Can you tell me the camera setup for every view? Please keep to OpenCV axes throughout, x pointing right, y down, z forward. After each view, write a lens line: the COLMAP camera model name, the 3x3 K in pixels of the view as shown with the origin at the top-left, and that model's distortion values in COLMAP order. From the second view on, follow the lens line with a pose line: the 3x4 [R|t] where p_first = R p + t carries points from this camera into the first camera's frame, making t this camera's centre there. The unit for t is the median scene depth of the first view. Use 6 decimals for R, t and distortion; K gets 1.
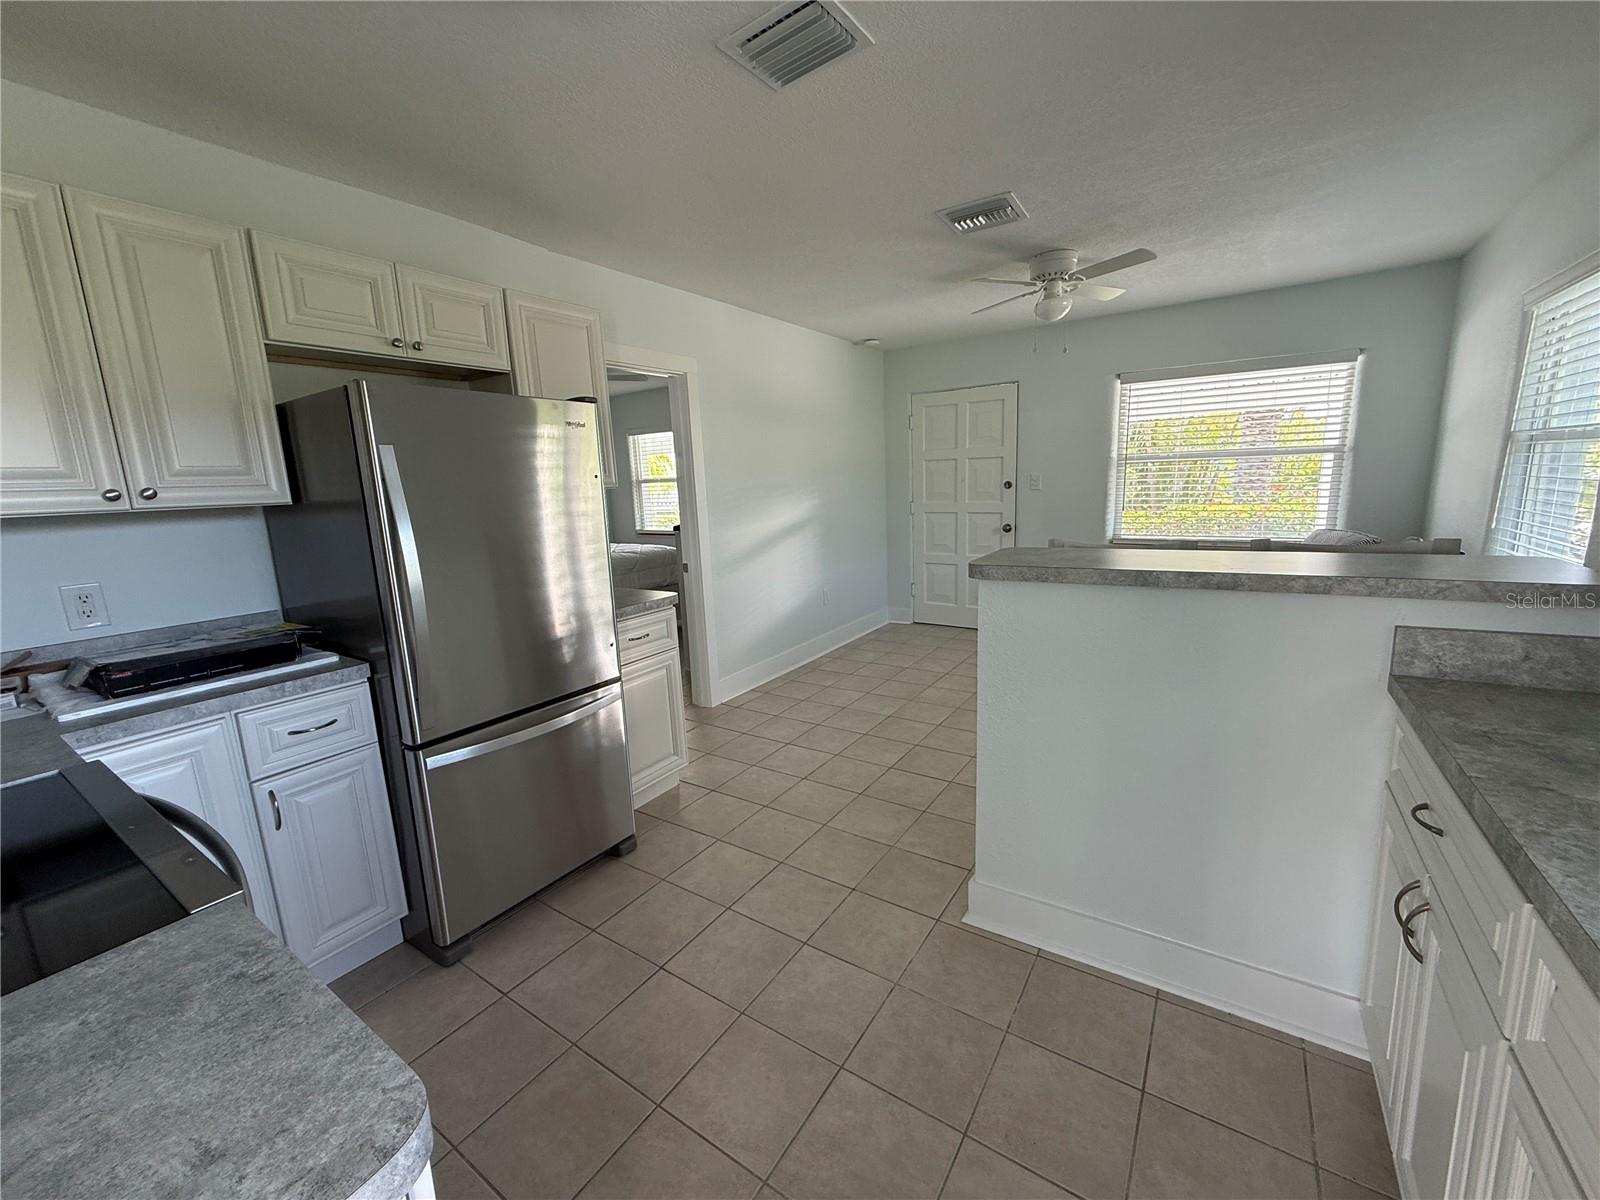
lens RADIAL K [[636.1, 0, 796.6], [0, 636.1, 600.6], [0, 0, 1]] dist [0.000356, 0.000025]
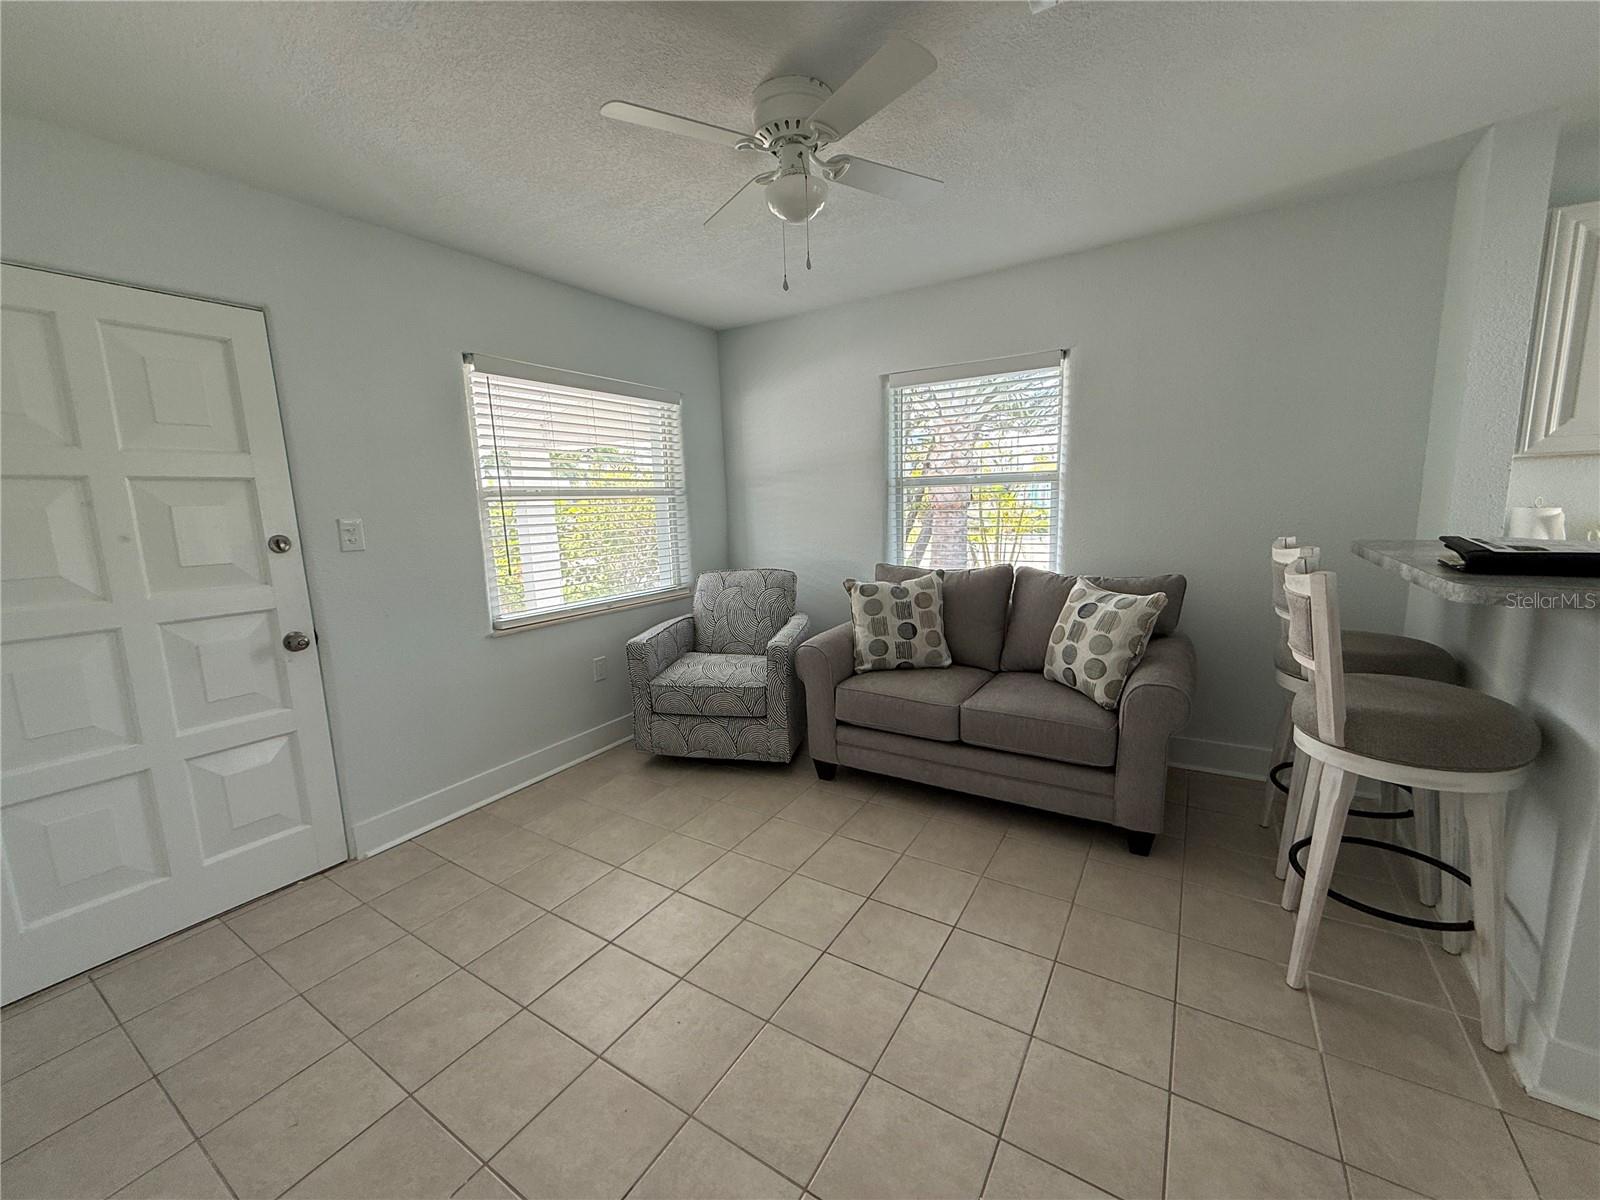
lens RADIAL K [[636.1, 0, 796.6], [0, 636.1, 600.6], [0, 0, 1]] dist [0.000356, 0.000025]
pose [[-0.026709, -0.116032, 0.992886, -0.135117], [0.220680, 0.968052, 0.119066, -0.144407], [-0.974981, 0.222290, -0.000249, 0.810784]]
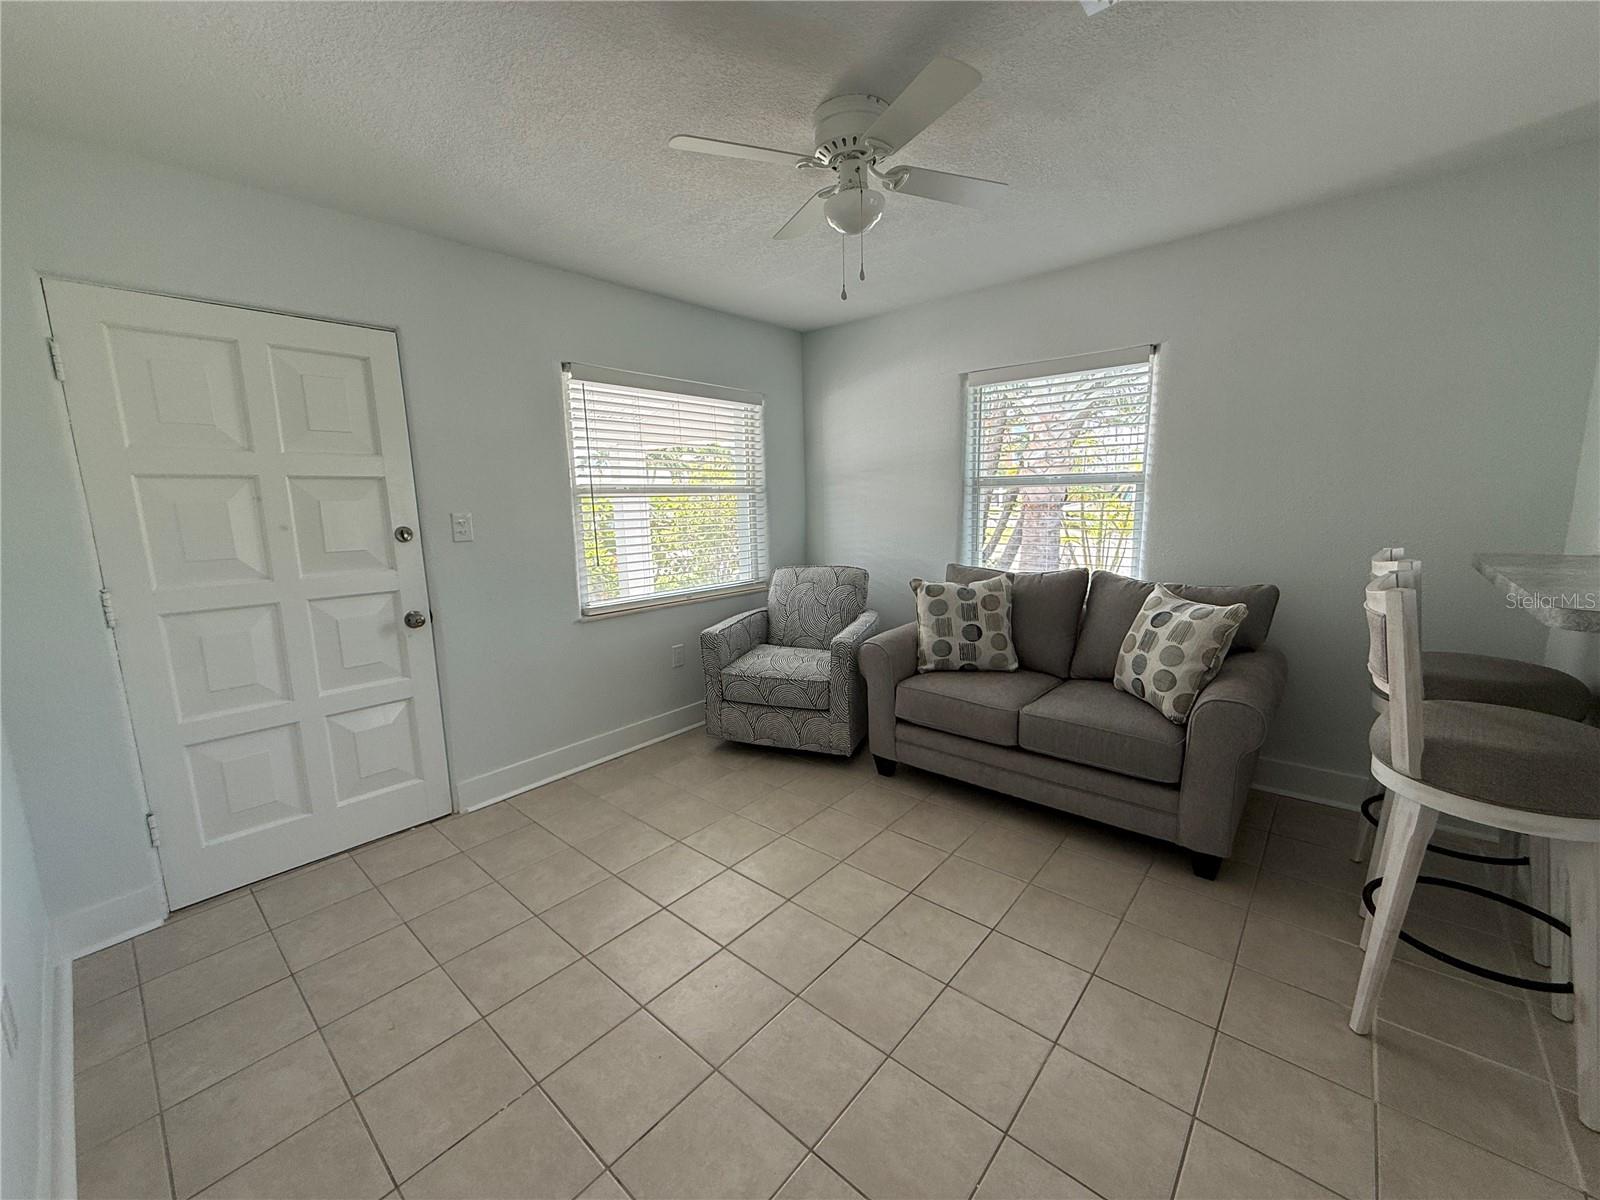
lens RADIAL K [[636.1, 0, 796.6], [0, 636.1, 600.6], [0, 0, 1]] dist [0.000356, 0.000025]
pose [[0.126083, -0.122661, 0.984407, -0.152688], [0.203117, 0.974495, 0.095411, -0.141692], [-0.971003, 0.187920, 0.147782, 0.776385]]
